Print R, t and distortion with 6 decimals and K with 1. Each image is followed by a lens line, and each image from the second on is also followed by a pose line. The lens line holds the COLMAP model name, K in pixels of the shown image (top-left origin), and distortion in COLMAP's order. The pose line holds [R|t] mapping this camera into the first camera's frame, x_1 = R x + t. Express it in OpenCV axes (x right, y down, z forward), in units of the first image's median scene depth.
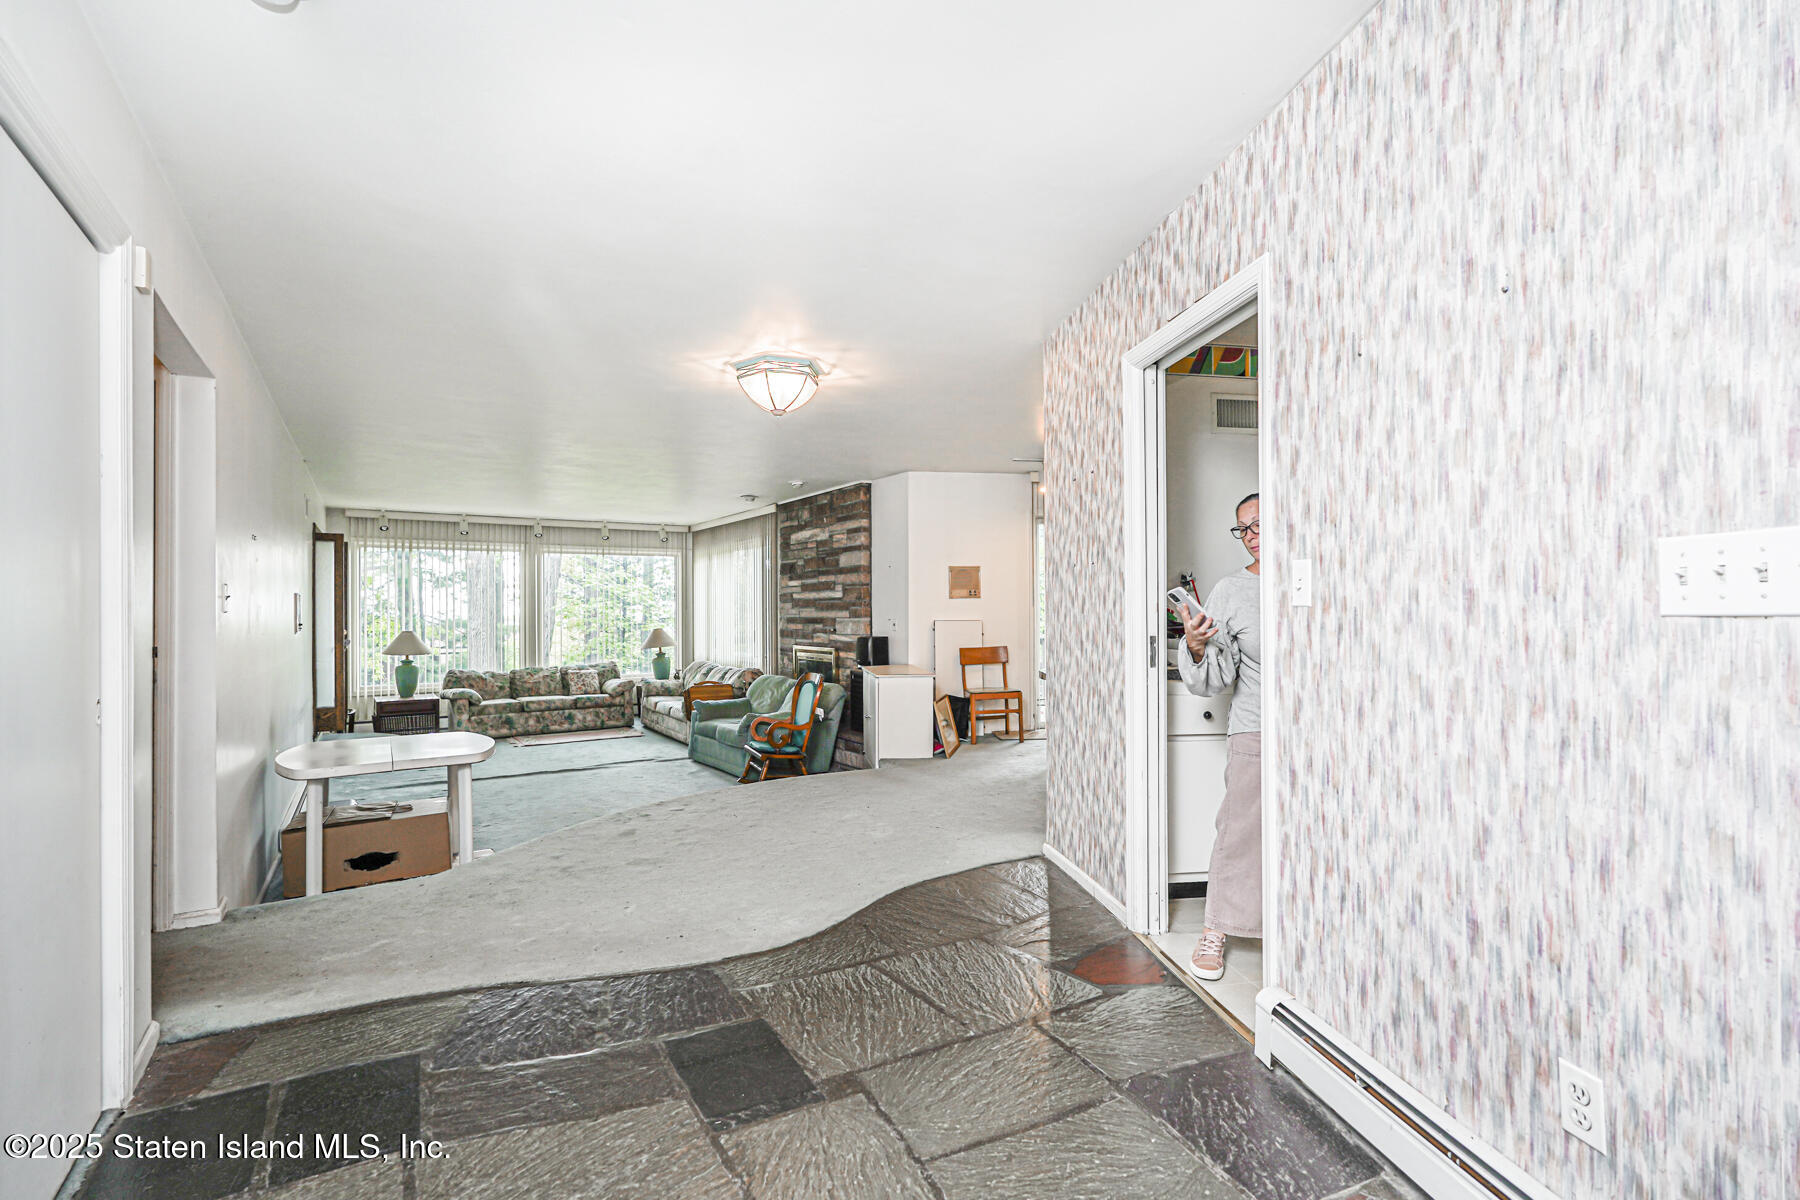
lens RADIAL K [[818.6, 0, 900.0], [0, 818.6, 600.0], [0, 0, 1]] dist [-0.021279, 0.012763]
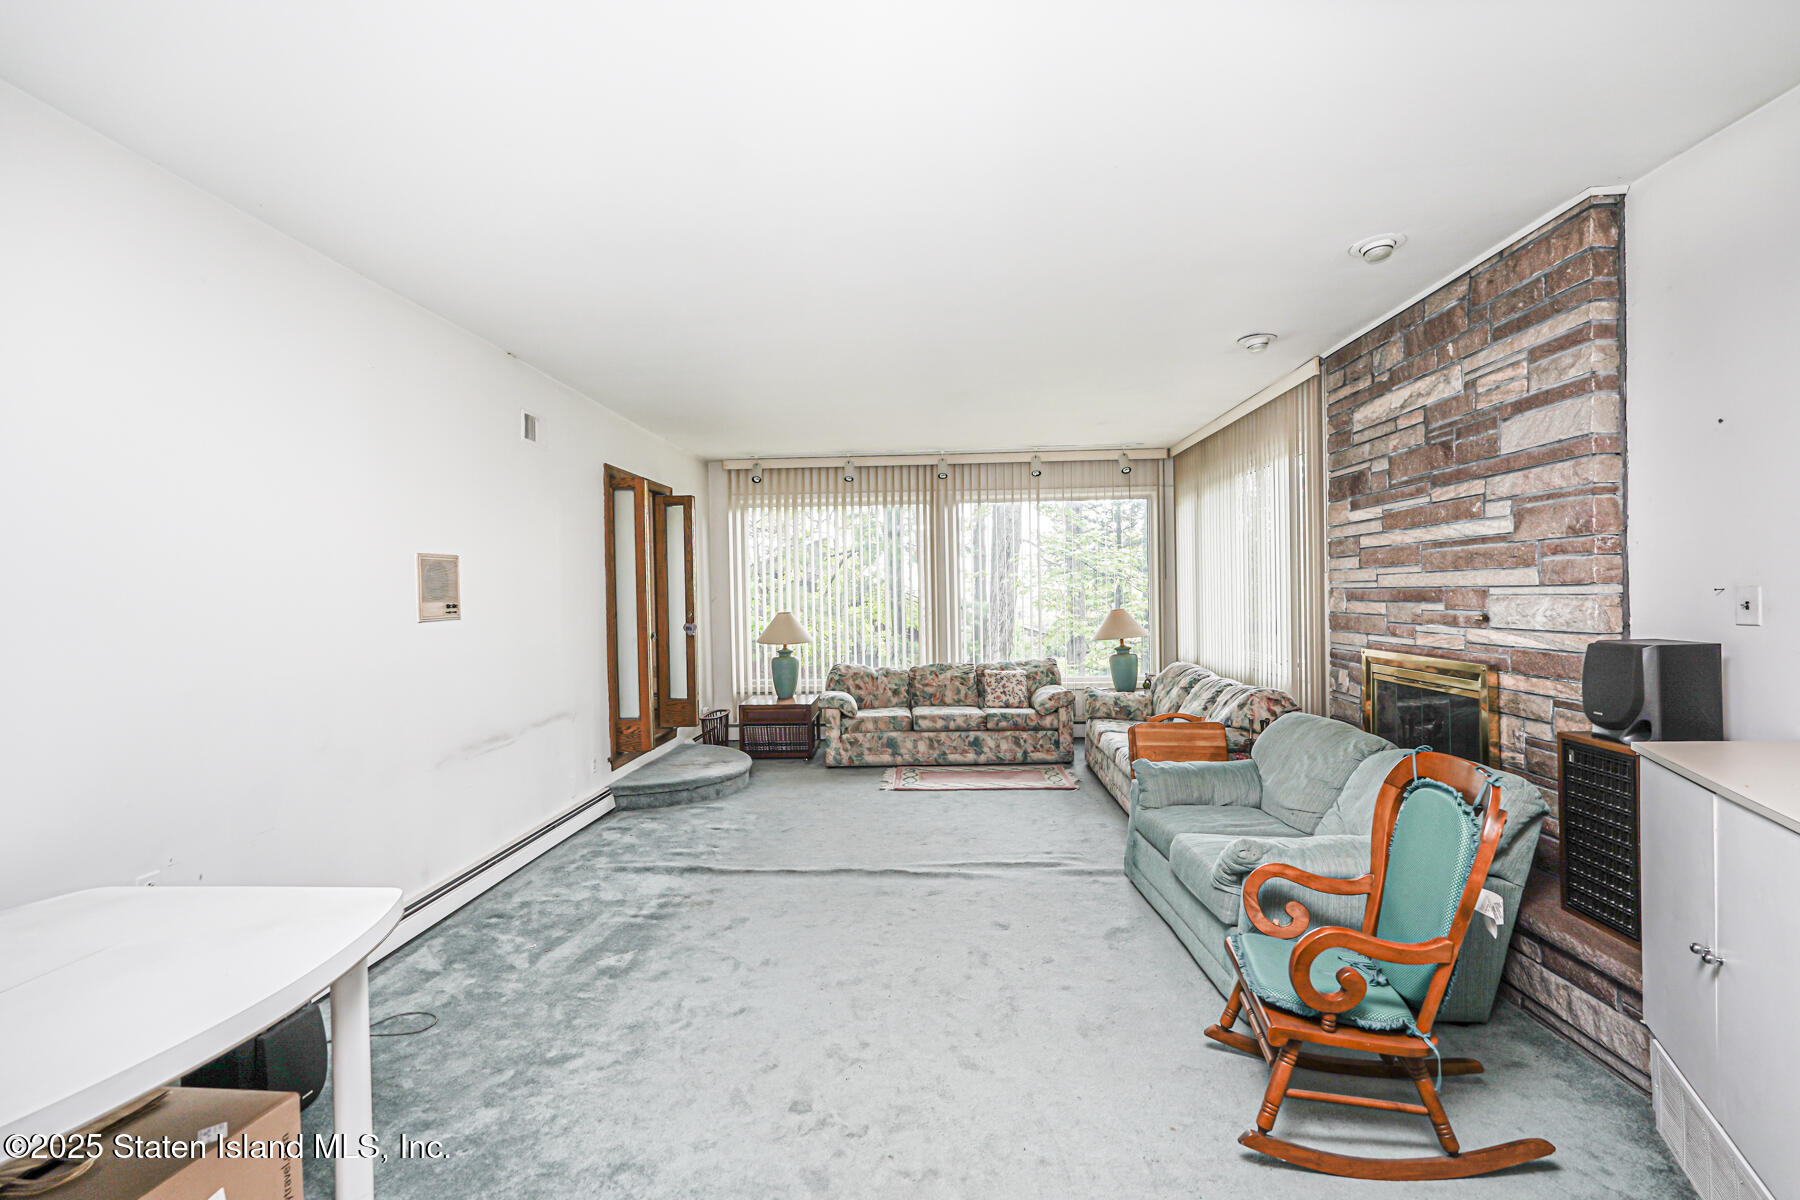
lens RADIAL K [[818.6, 0, 900.0], [0, 818.6, 600.0], [0, 0, 1]] dist [-0.021279, 0.012763]
pose [[0.811891, -0.002762, -0.583802, -0.070556], [0.018734, 0.999597, 0.021323, 0.012745], [0.583508, -0.028249, 0.811616, 0.453649]]
